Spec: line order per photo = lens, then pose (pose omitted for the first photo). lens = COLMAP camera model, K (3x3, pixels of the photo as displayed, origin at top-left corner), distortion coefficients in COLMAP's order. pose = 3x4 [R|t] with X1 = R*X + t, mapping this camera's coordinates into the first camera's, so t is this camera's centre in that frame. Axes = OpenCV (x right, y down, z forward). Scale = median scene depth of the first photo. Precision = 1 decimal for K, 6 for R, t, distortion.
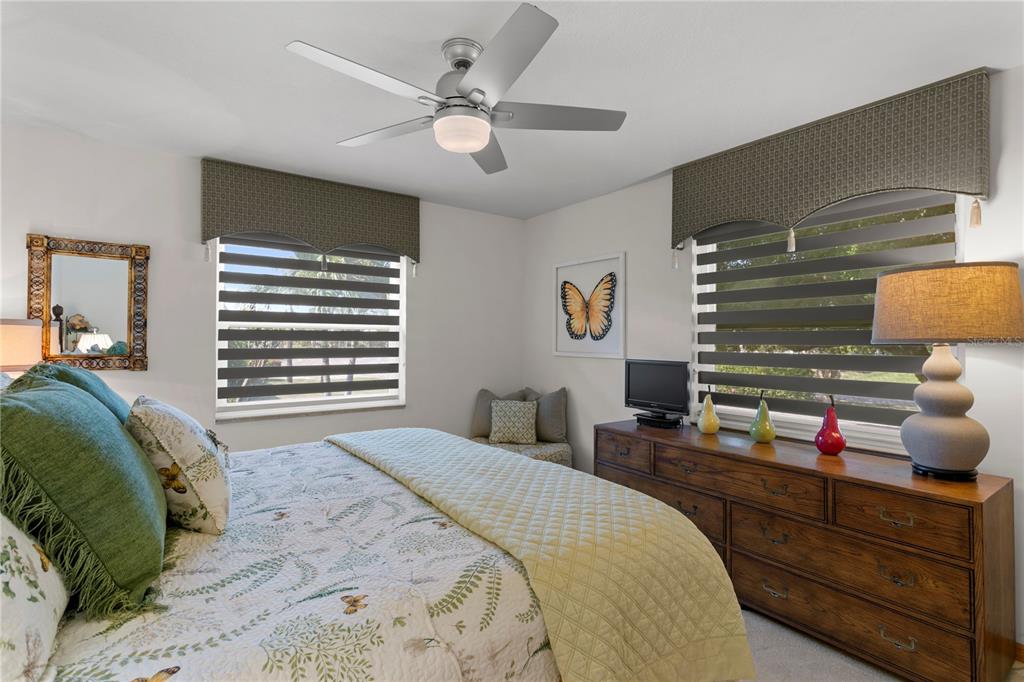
lens RADIAL K [[494.3, 0, 513.3], [0, 494.3, 340.8], [0, 0, 1]] dist [-0.019981, 0.005757]
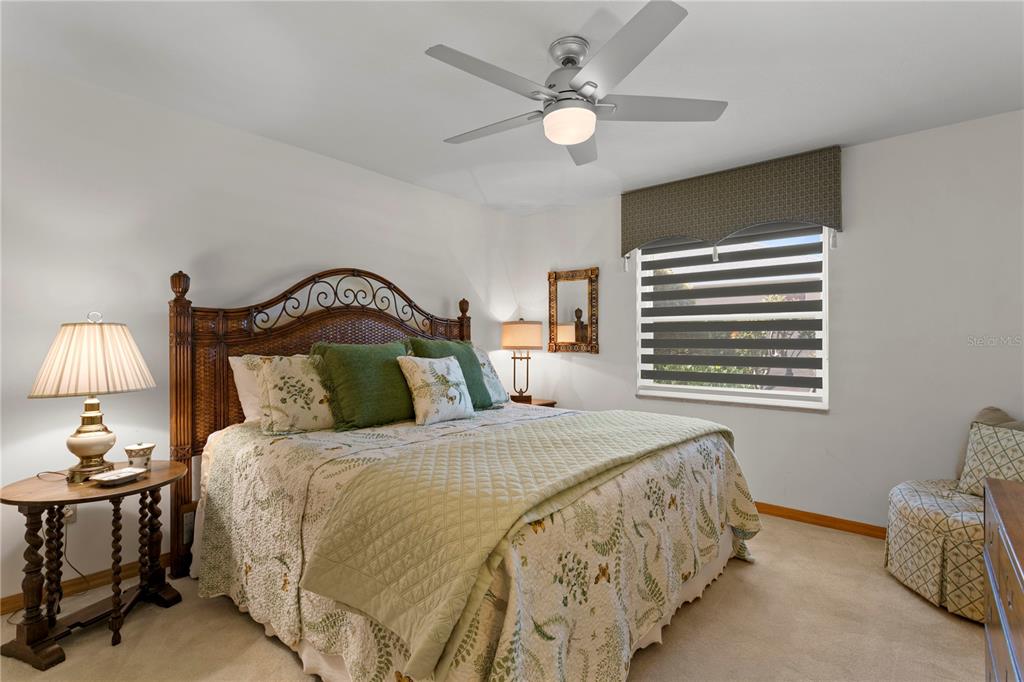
lens RADIAL K [[494.3, 0, 512.8], [0, 494.3, 337.6], [0, 0, 1]] dist [-0.019981, 0.005757]
pose [[0.205567, 0.002898, -0.978639, 0.554691], [0.011634, 0.999918, 0.005405, 0.001827], [0.978574, -0.012497, 0.205517, 0.406190]]
